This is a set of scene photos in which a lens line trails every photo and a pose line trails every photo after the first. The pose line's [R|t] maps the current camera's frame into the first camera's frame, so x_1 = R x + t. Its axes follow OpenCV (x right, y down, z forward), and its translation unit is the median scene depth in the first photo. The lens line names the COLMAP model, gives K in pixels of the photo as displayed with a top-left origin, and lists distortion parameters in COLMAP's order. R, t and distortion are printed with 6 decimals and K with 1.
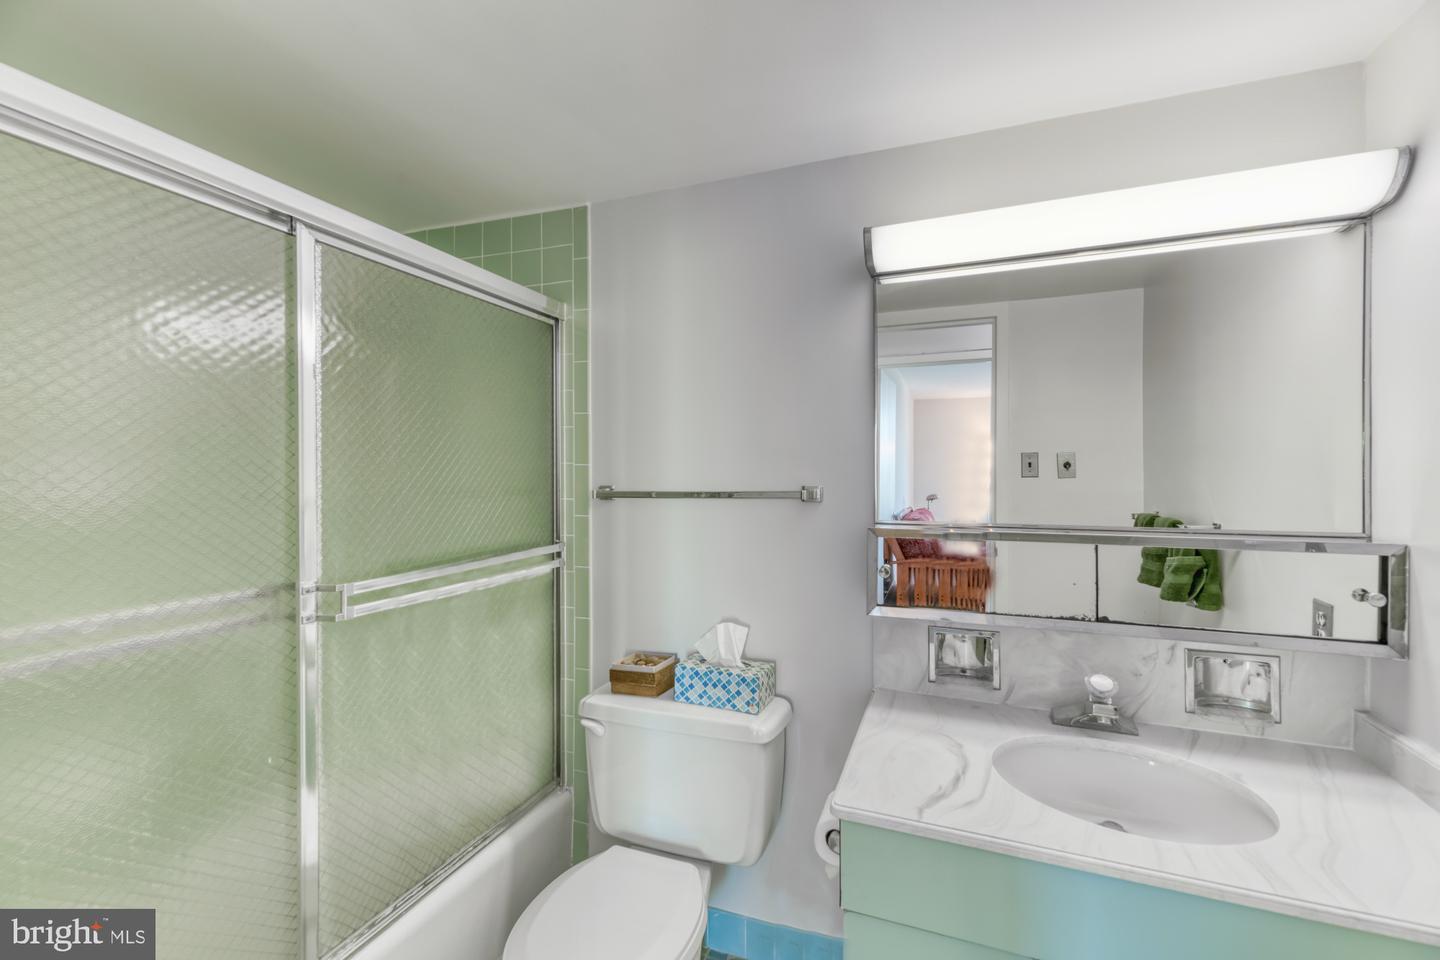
lens RADIAL K [[589.0, 0, 721.5], [0, 589.0, 475.4], [0, 0, 1]] dist [0.026386, 0.000057]
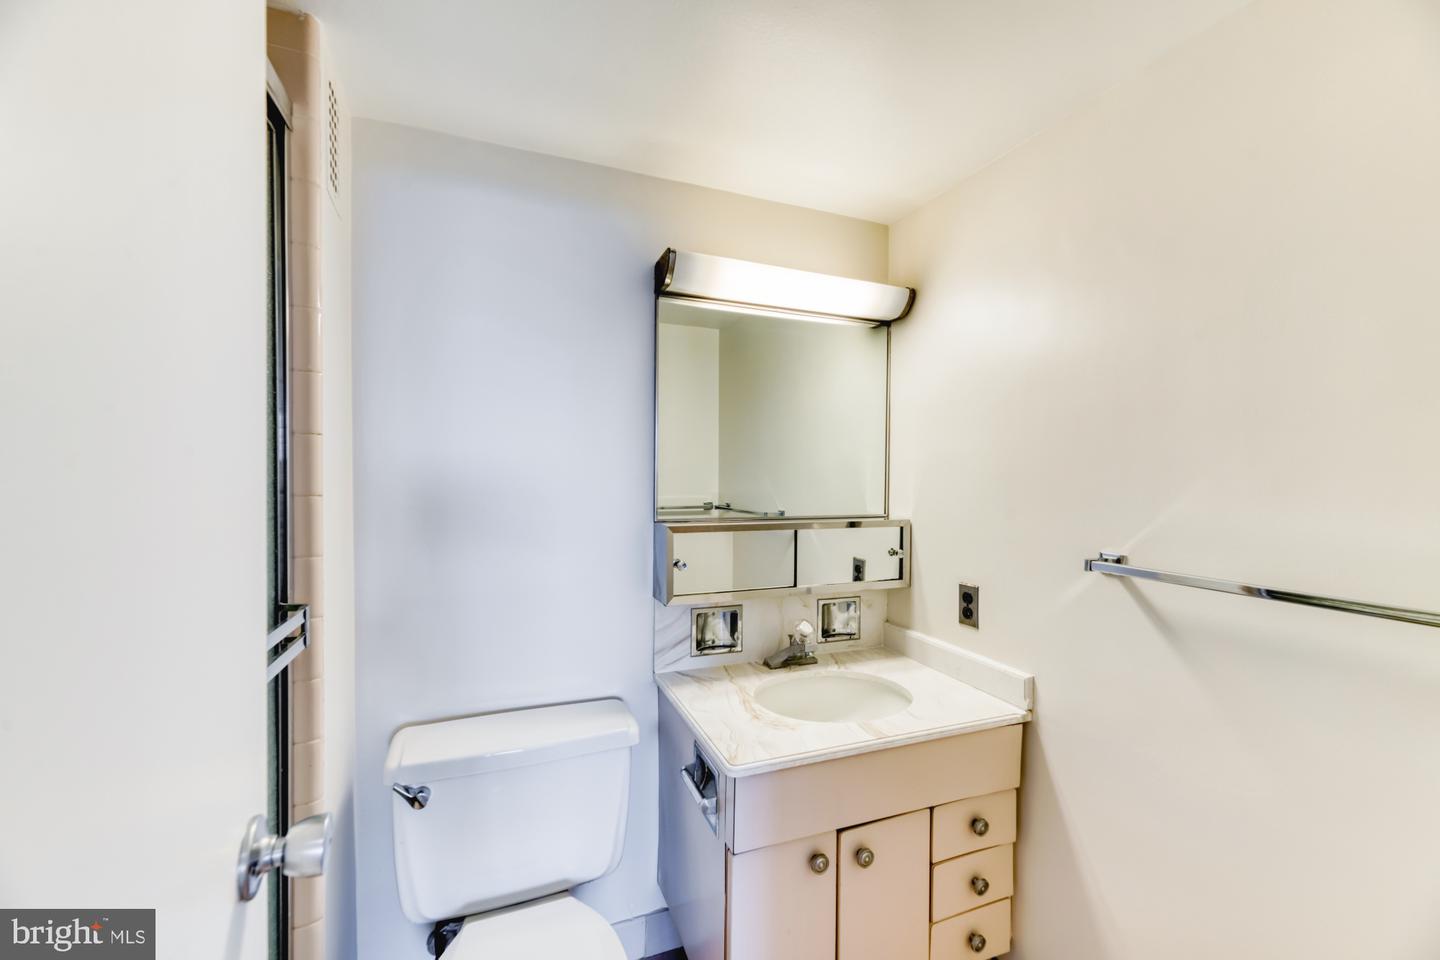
lens RADIAL K [[594.1, 0, 736.2], [0, 594.1, 478.1], [0, 0, 1]] dist [0.002067, 0.000130]
pose [[0.721521, 0.009662, 0.692325, -0.386400], [-0.016140, 0.999866, 0.002867, -0.001635], [-0.692204, -0.013243, 0.721580, 0.123088]]
